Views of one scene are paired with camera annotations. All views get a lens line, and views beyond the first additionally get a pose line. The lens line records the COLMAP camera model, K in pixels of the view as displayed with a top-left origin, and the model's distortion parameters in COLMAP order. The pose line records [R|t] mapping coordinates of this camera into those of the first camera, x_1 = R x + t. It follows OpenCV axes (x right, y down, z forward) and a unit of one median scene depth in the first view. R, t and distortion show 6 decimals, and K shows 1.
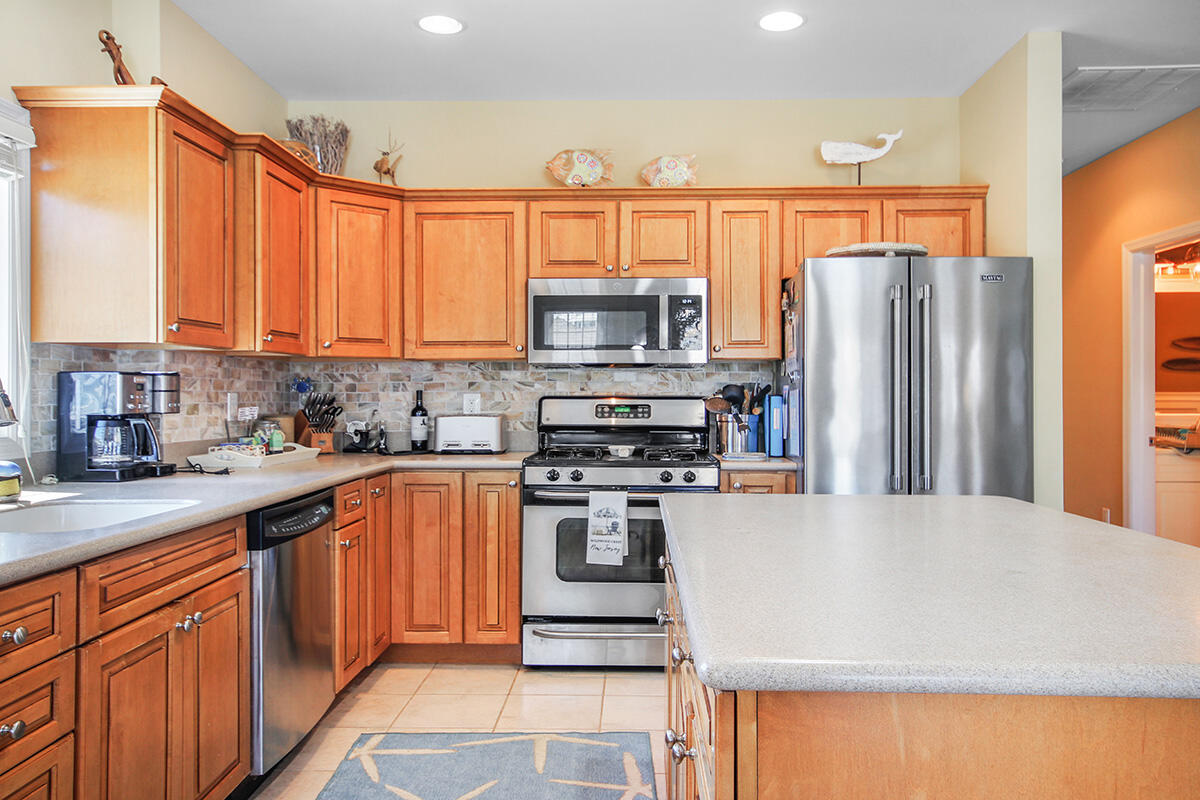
lens RADIAL K [[933.9, 0, 602.4], [0, 933.9, 388.3], [0, 0, 1]] dist [-0.004857, 0.042141]
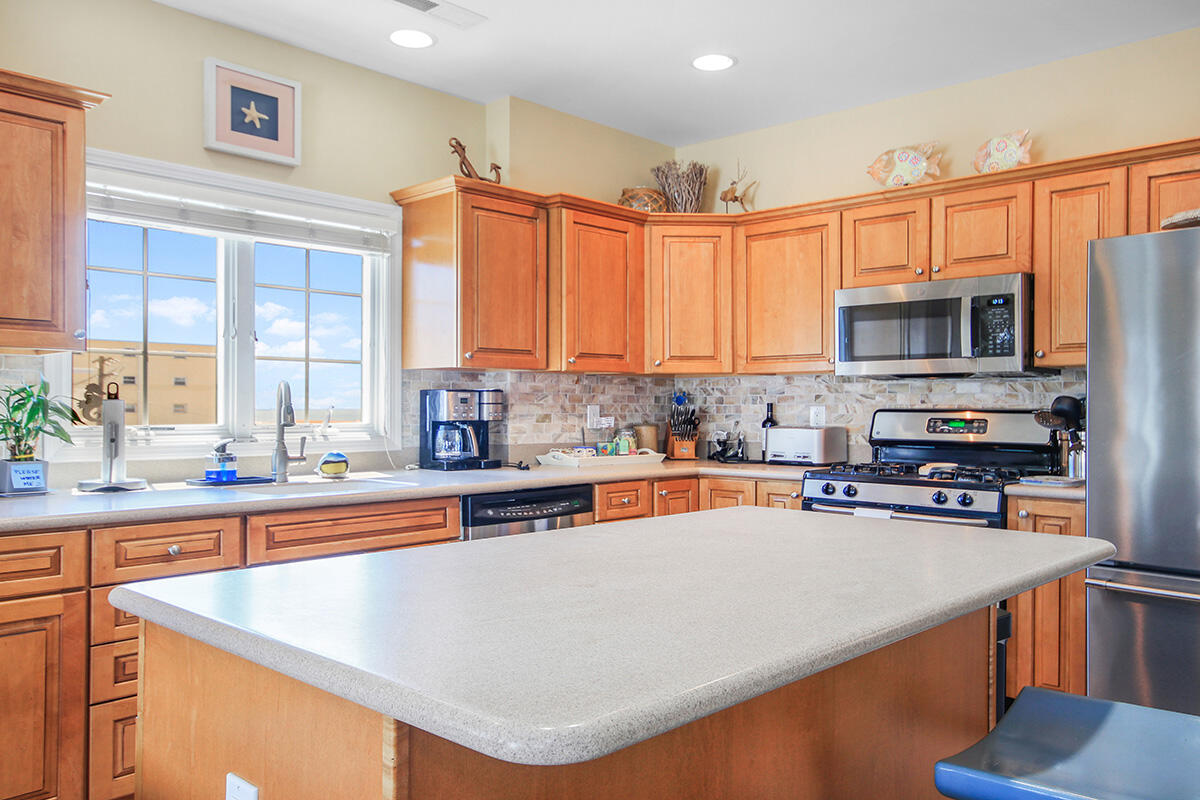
lens RADIAL K [[933.9, 0, 605.4], [0, 933.9, 405.3], [0, 0, 1]] dist [-0.004857, 0.042141]
pose [[0.753310, 0.001152, -0.657664, 0.383128], [0.001541, 0.999993, 0.003517, 0.000857], [0.657664, -0.003663, 0.753303, 0.094173]]
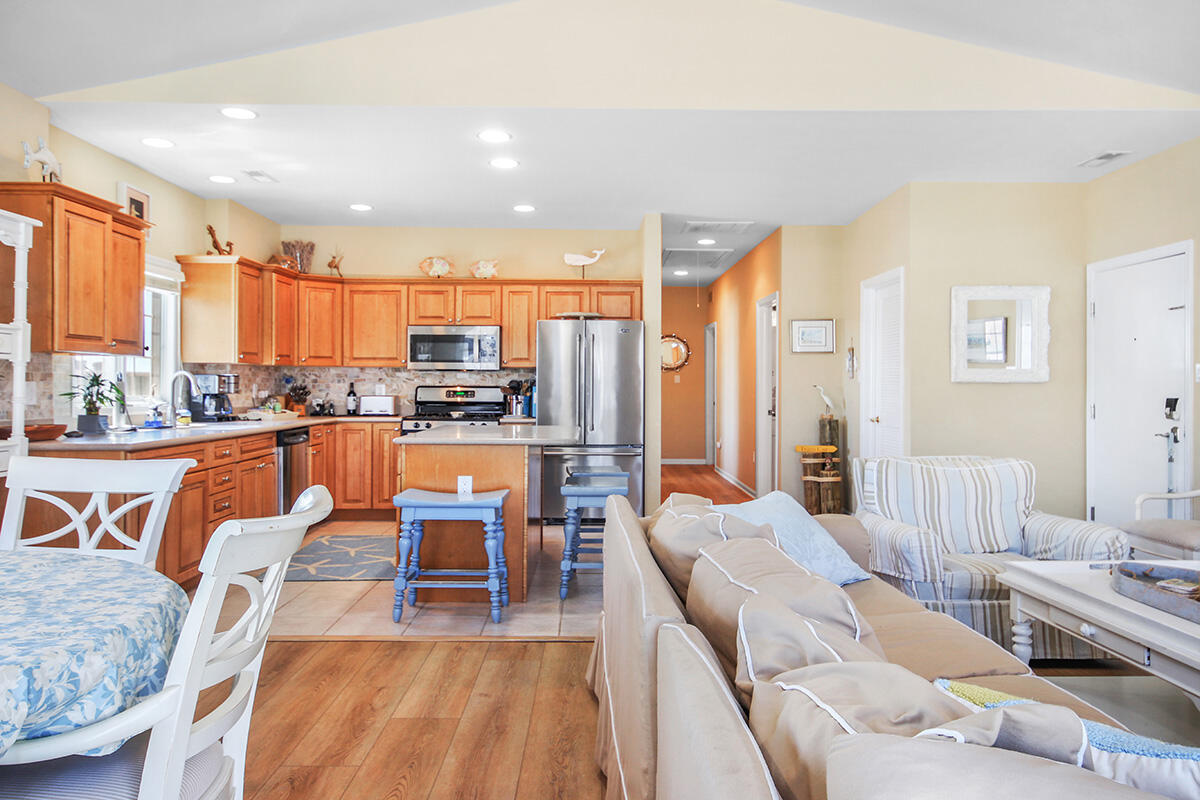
lens RADIAL K [[933.9, 0, 595.4], [0, 933.9, 373.3], [0, 0, 1]] dist [-0.004857, 0.042141]
pose [[0.999128, 0.004266, 0.041543, 0.229202], [-0.004055, 0.999979, -0.005152, -0.009562], [-0.041564, 0.004979, 0.999123, -0.953330]]
